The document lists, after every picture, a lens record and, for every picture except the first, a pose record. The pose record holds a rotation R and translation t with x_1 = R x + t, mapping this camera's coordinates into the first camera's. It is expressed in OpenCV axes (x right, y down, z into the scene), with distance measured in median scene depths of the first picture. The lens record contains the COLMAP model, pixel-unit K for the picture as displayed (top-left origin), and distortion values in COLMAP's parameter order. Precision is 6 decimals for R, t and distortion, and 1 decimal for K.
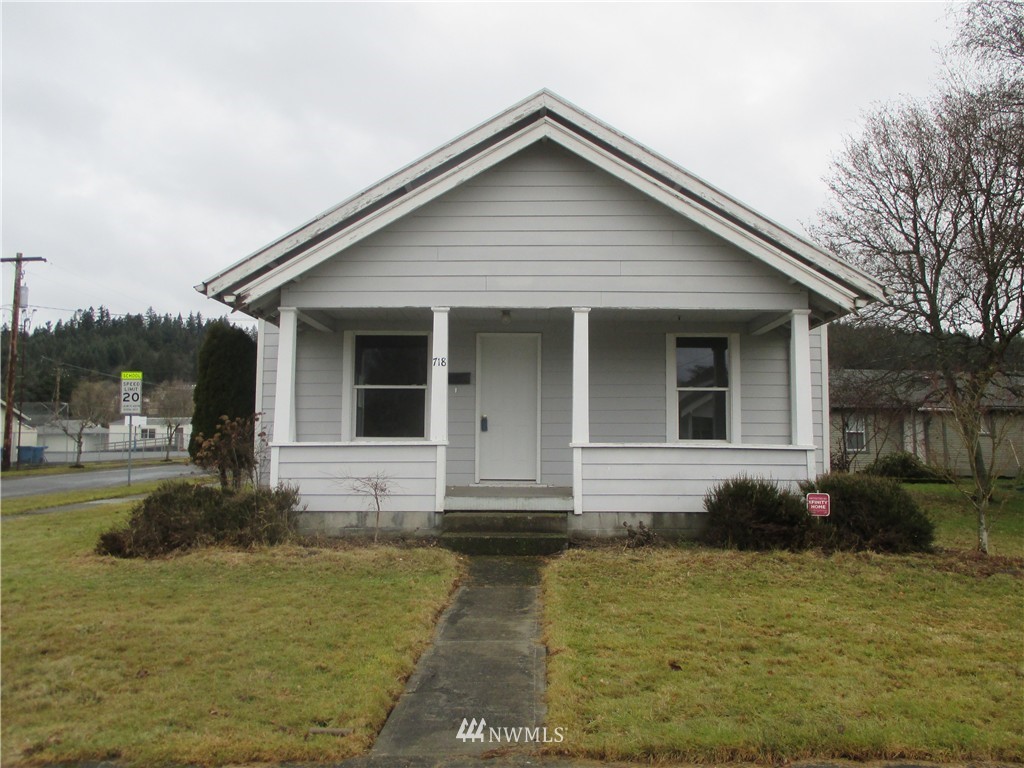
lens RADIAL K [[856.2, 0, 514.3], [0, 856.2, 386.9], [0, 0, 1]] dist [-0.051936, 0.013475]
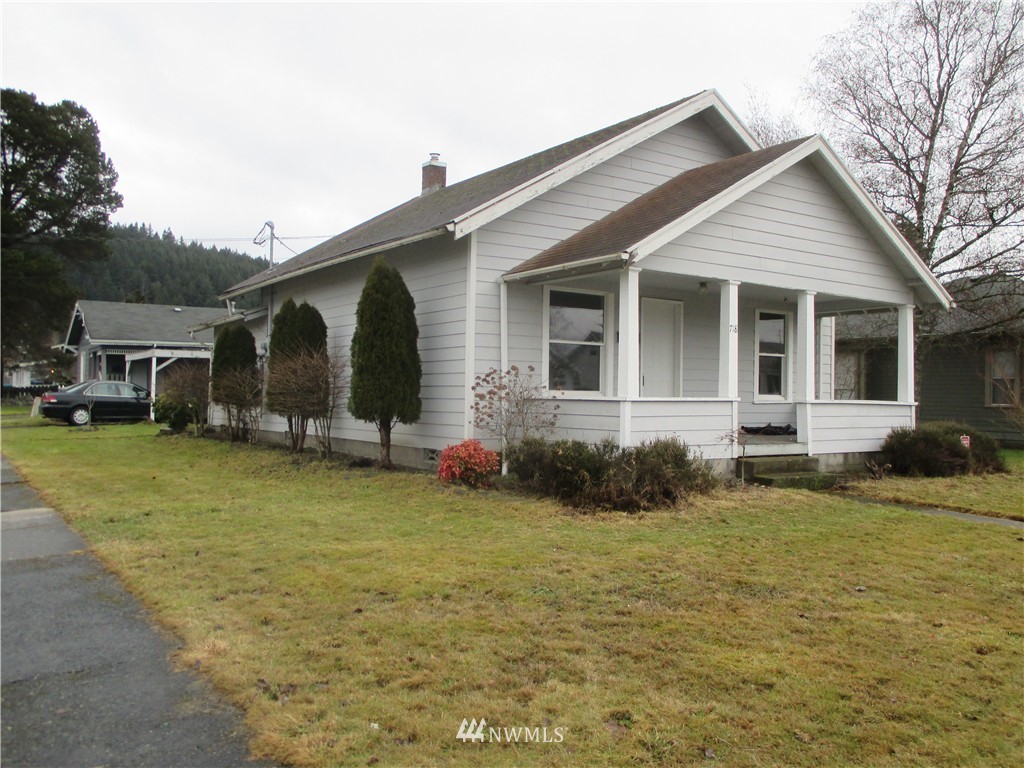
lens RADIAL K [[856.2, 0, 516.8], [0, 856.2, 382.6], [0, 0, 1]] dist [-0.051936, 0.013475]
pose [[0.826091, 0.020002, 0.563182, -0.952675], [-0.056798, 0.997236, 0.047894, 0.004856], [-0.560668, -0.071553, 0.824944, 0.208994]]
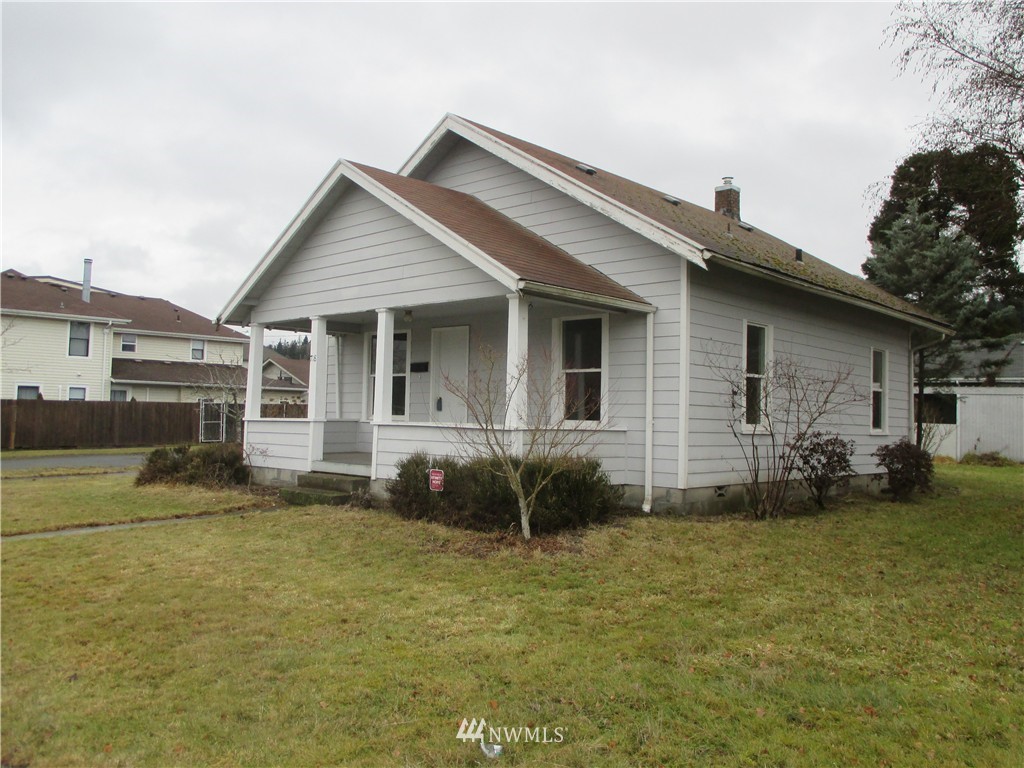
lens RADIAL K [[856.2, 0, 515.8], [0, 856.2, 382.0], [0, 0, 1]] dist [-0.051936, 0.013475]
pose [[0.735291, -0.015271, -0.677579, 1.024276], [0.029777, 0.999509, 0.009786, 0.004276], [0.677097, -0.027372, 0.735384, 0.242528]]
